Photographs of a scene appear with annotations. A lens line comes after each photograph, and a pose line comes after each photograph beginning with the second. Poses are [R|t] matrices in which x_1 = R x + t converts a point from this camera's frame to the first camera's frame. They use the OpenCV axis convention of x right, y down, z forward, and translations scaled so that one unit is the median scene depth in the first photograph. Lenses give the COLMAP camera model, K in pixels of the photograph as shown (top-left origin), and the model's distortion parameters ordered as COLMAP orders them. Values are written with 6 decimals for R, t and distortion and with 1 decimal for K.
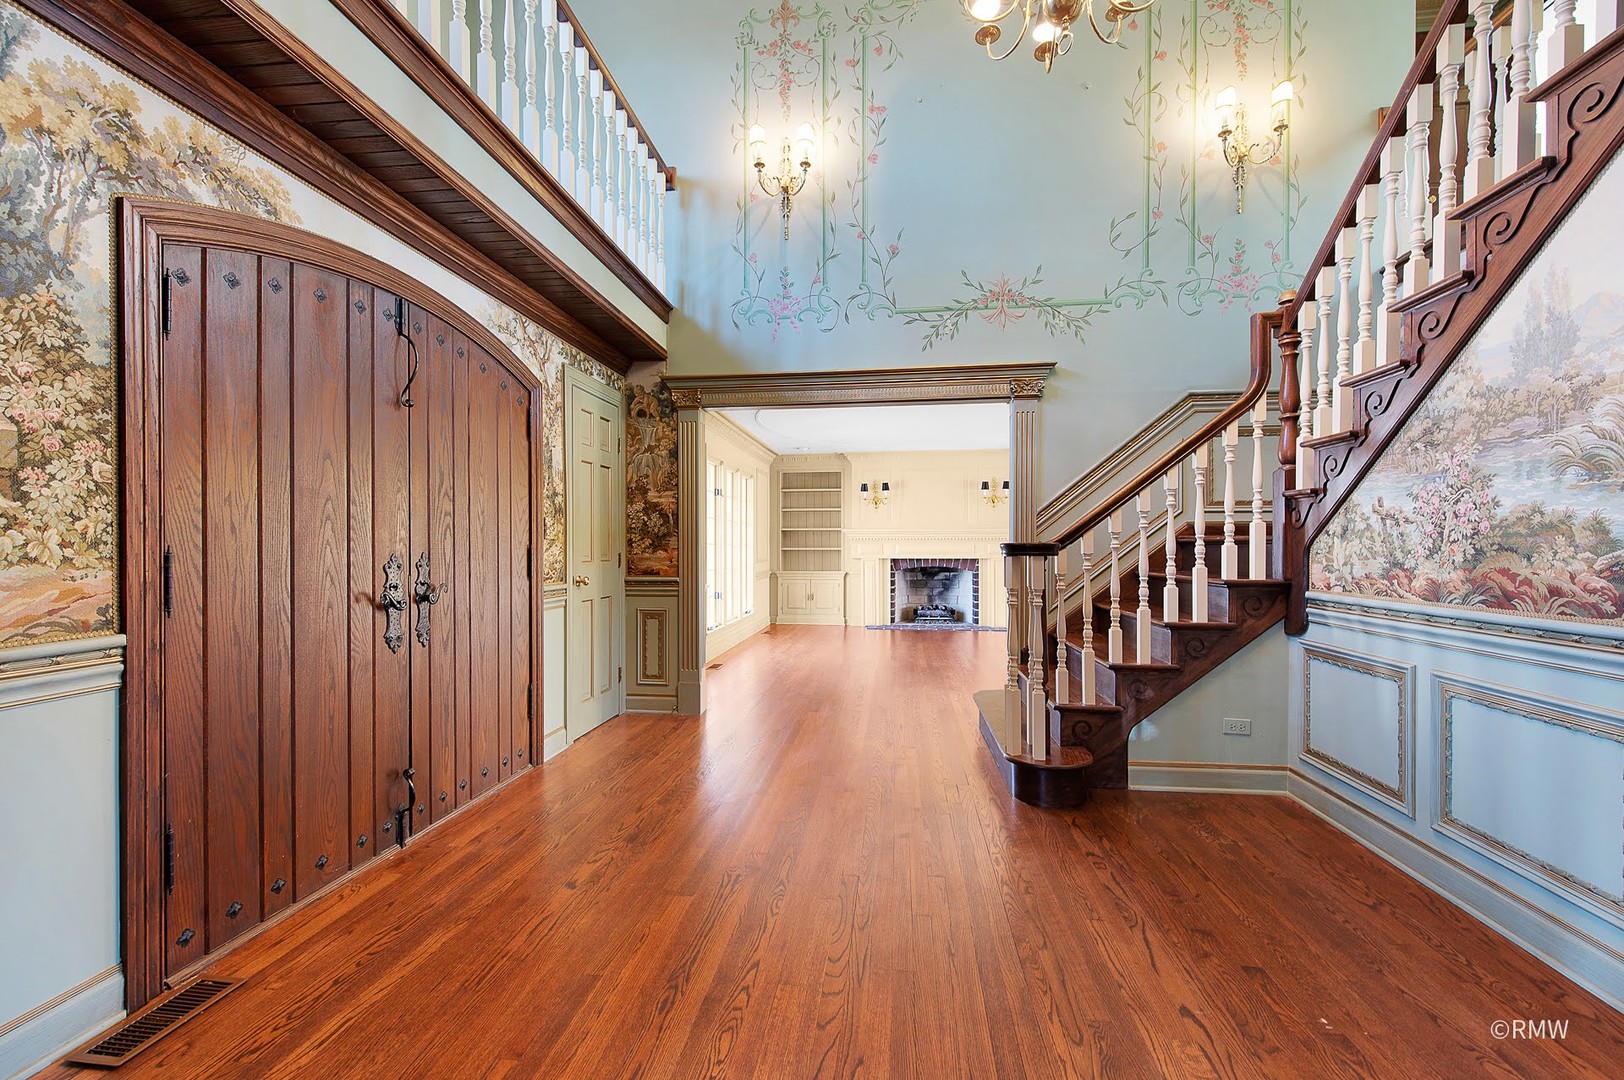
lens RADIAL K [[650.2, 0, 815.9], [0, 650.2, 542.3], [0, 0, 1]] dist [0.014354, -0.003713]
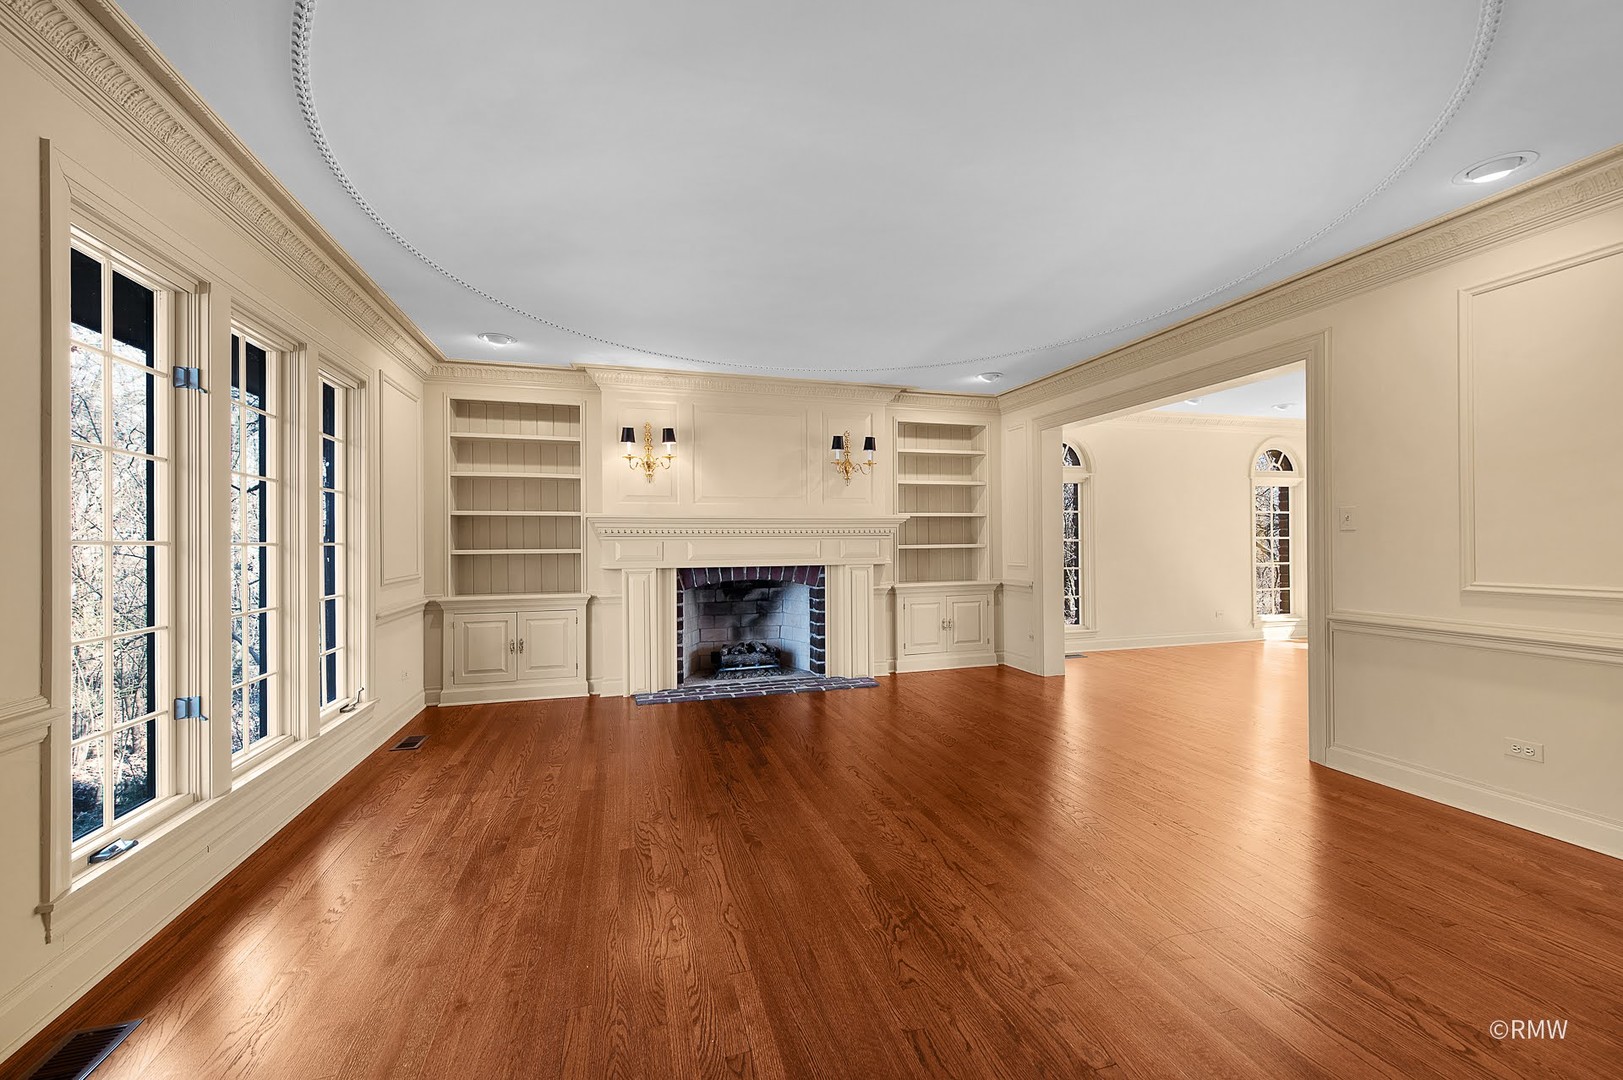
lens RADIAL K [[649.8, 0, 818.7], [0, 649.8, 543.0], [0, 0, 1]] dist [0.014354, -0.003713]
pose [[0.924903, -0.006001, 0.380155, 0.015916], [0.009728, 0.999922, -0.007883, 0.008758], [-0.380078, 0.010990, 0.924889, 0.432910]]
